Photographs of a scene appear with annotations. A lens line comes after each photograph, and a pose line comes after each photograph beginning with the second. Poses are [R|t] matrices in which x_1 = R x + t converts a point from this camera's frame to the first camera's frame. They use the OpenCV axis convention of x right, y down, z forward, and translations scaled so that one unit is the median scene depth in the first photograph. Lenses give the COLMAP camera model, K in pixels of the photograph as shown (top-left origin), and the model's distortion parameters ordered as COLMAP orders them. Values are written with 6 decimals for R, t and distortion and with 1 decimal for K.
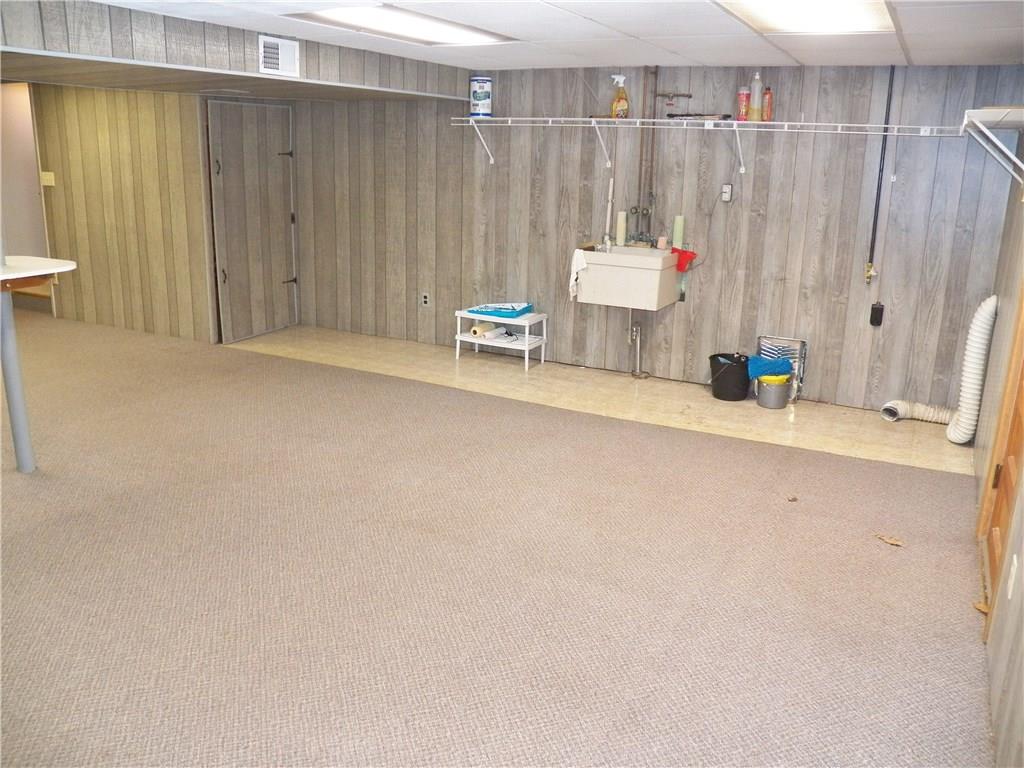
lens RADIAL K [[840.1, 0, 513.2], [0, 840.1, 389.2], [0, 0, 1]] dist [-0.133826, 0.084471]
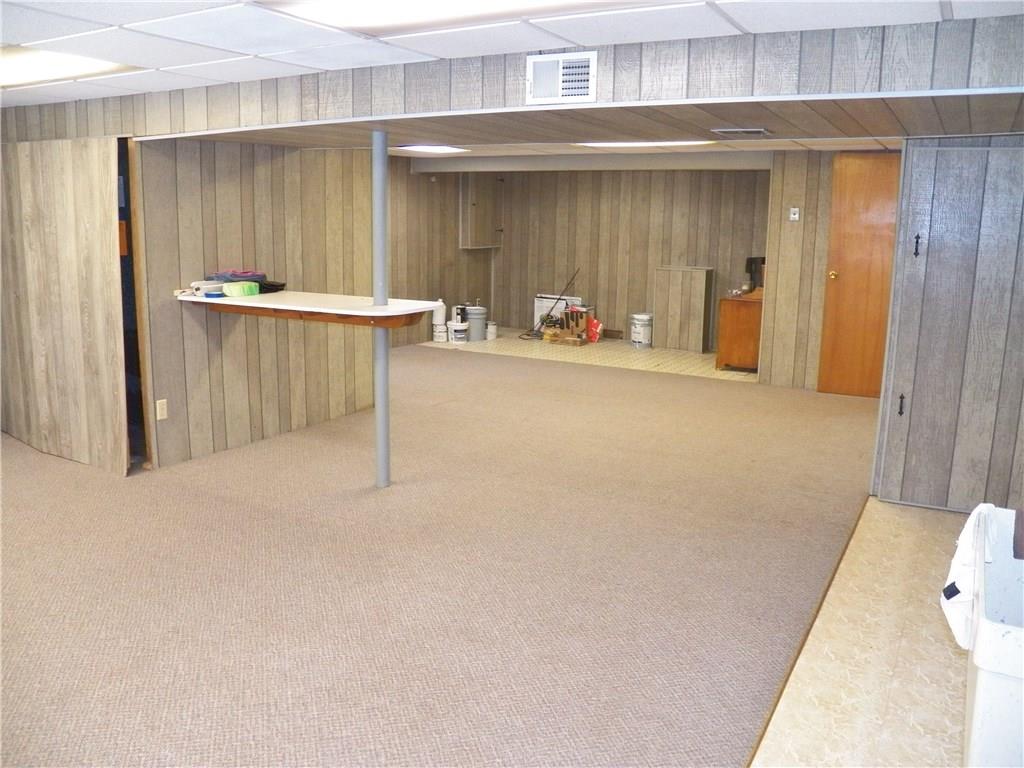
lens RADIAL K [[840.1, 0, 511.5], [0, 840.1, 384.6], [0, 0, 1]] dist [-0.133826, 0.084471]
pose [[-0.043889, 0.172805, -0.983978, 0.498052], [-0.291371, 0.939892, 0.178059, -0.279265], [0.955603, 0.294518, 0.009099, 1.066596]]
